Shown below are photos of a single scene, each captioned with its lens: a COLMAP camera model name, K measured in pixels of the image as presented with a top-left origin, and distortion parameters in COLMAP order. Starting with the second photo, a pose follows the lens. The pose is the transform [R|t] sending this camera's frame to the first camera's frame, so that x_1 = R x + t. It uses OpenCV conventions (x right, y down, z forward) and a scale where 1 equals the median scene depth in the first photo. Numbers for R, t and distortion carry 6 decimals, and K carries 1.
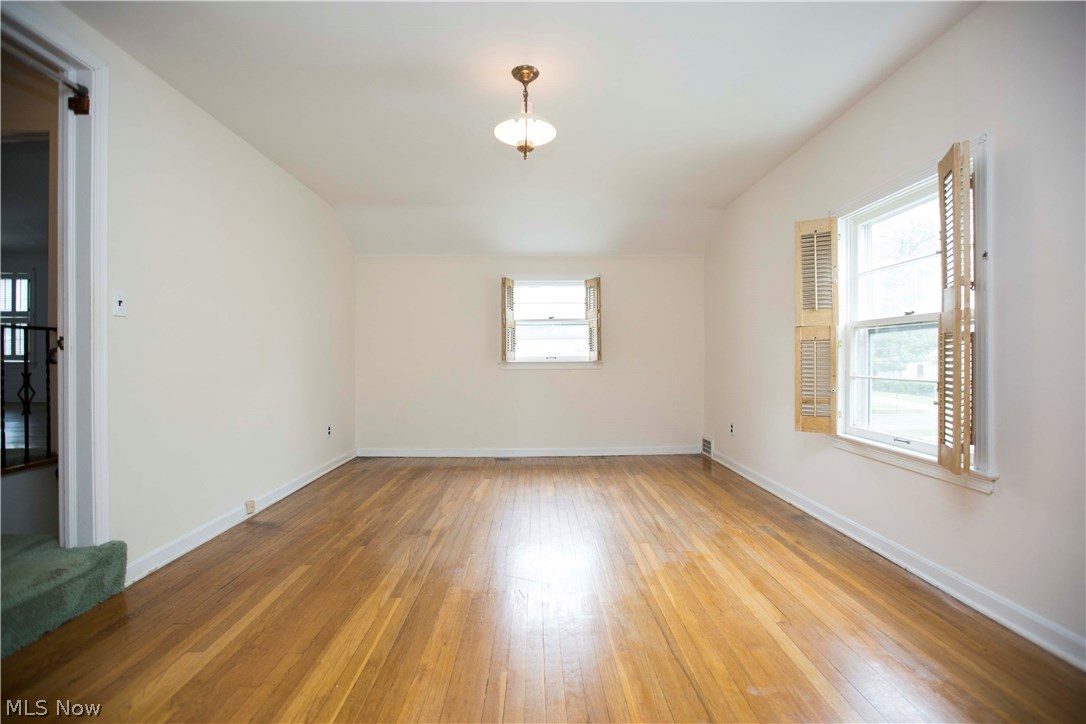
lens RADIAL K [[496.1, 0, 542.3], [0, 496.1, 359.4], [0, 0, 1]] dist [-0.054651, 0.020391]
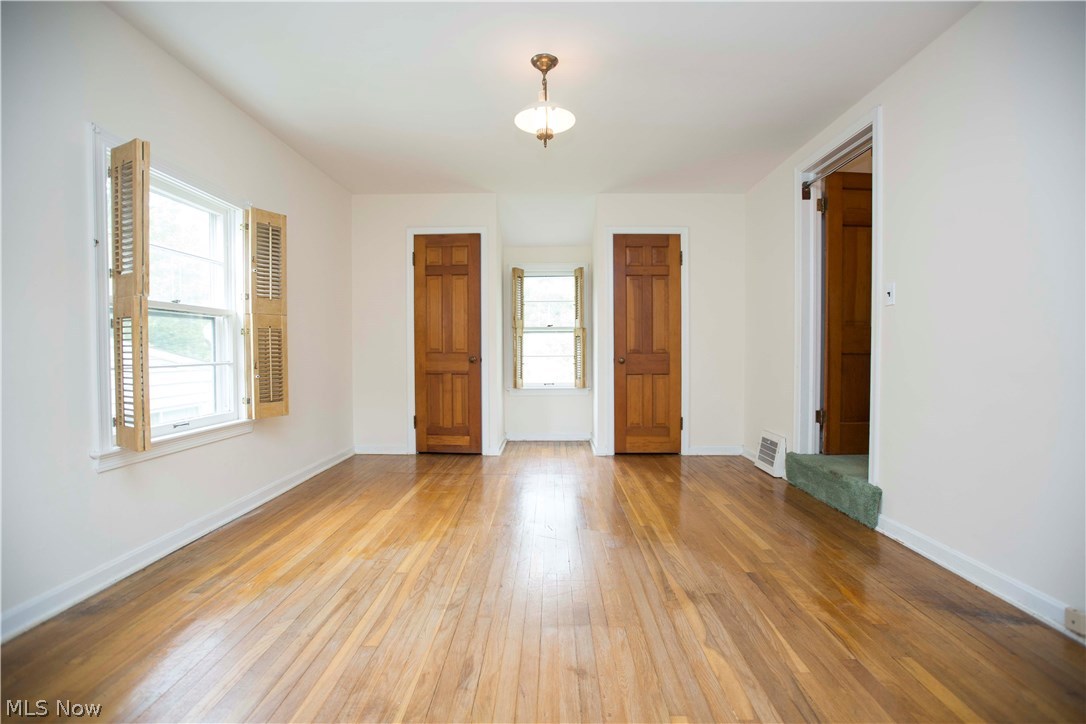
lens RADIAL K [[496.1, 0, 542.3], [0, 496.1, 359.4], [0, 0, 1]] dist [-0.054651, 0.020391]
pose [[-0.999485, 0.004880, 0.031723, -0.056086], [0.005607, 0.999722, 0.022883, 0.009036], [-0.031602, 0.023049, -0.999235, 1.933401]]
